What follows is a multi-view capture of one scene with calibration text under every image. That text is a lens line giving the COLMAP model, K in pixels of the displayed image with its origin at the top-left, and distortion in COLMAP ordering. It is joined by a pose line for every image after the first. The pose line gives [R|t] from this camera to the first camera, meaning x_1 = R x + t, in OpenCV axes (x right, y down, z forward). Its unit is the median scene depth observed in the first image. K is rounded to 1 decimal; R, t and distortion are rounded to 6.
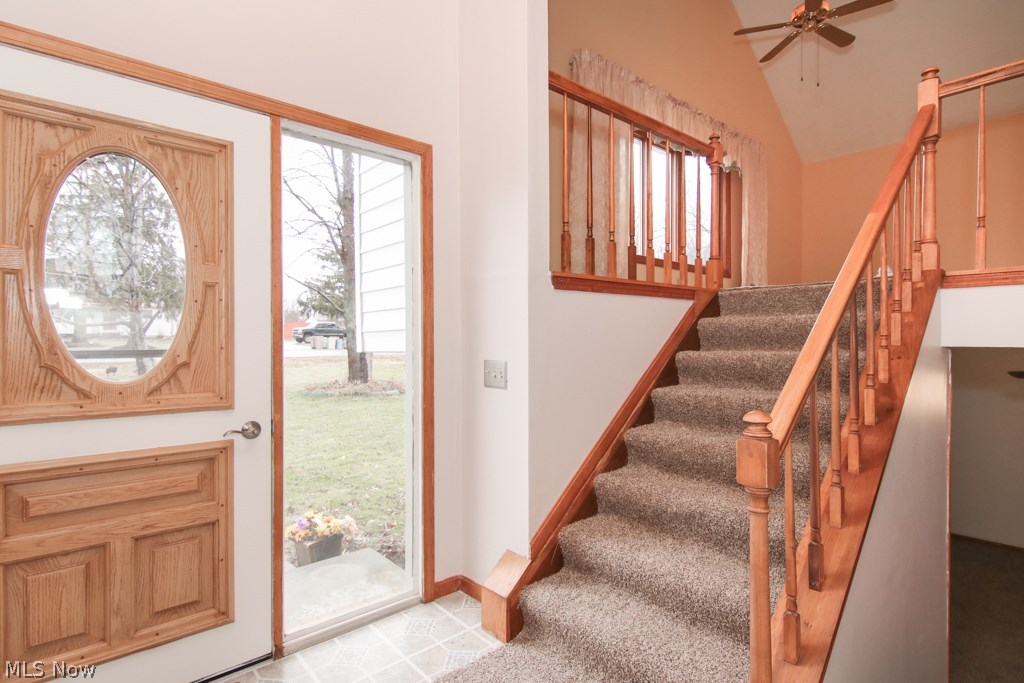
lens RADIAL K [[515.1, 0, 512.0], [0, 515.1, 341.5], [0, 0, 1]] dist [0.011082, -0.010346]
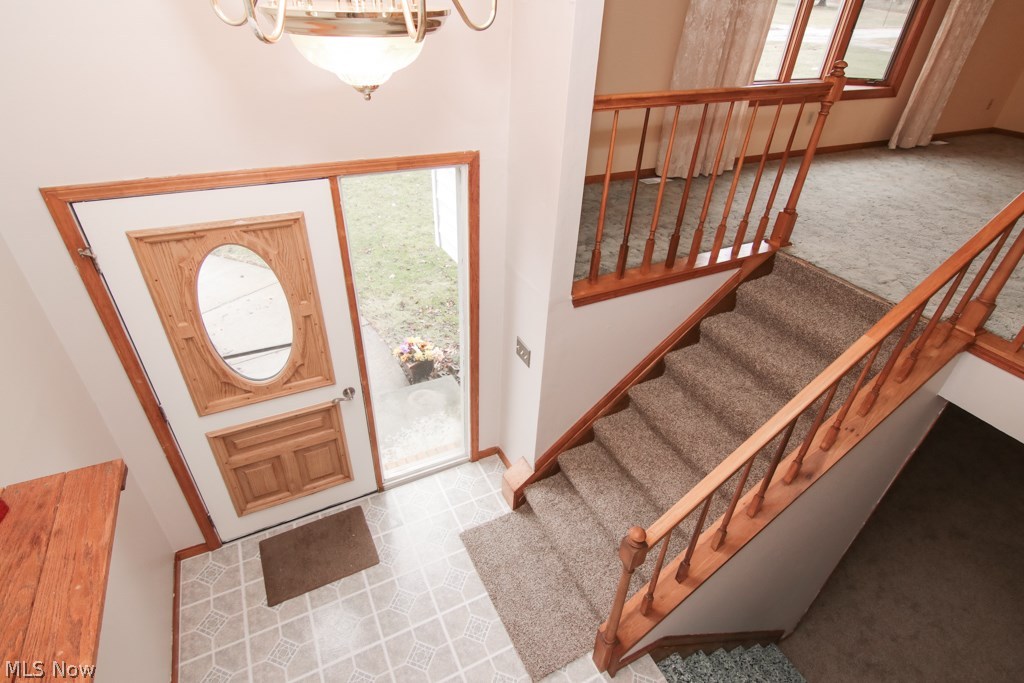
lens RADIAL K [[515.1, 0, 512.0], [0, 515.1, 341.5], [0, 0, 1]] dist [0.011082, -0.010346]
pose [[0.967349, 0.175543, -0.182815, 0.192893], [-0.044453, 0.827639, 0.559497, -0.767560], [0.249521, -0.533102, 0.808419, -0.018850]]
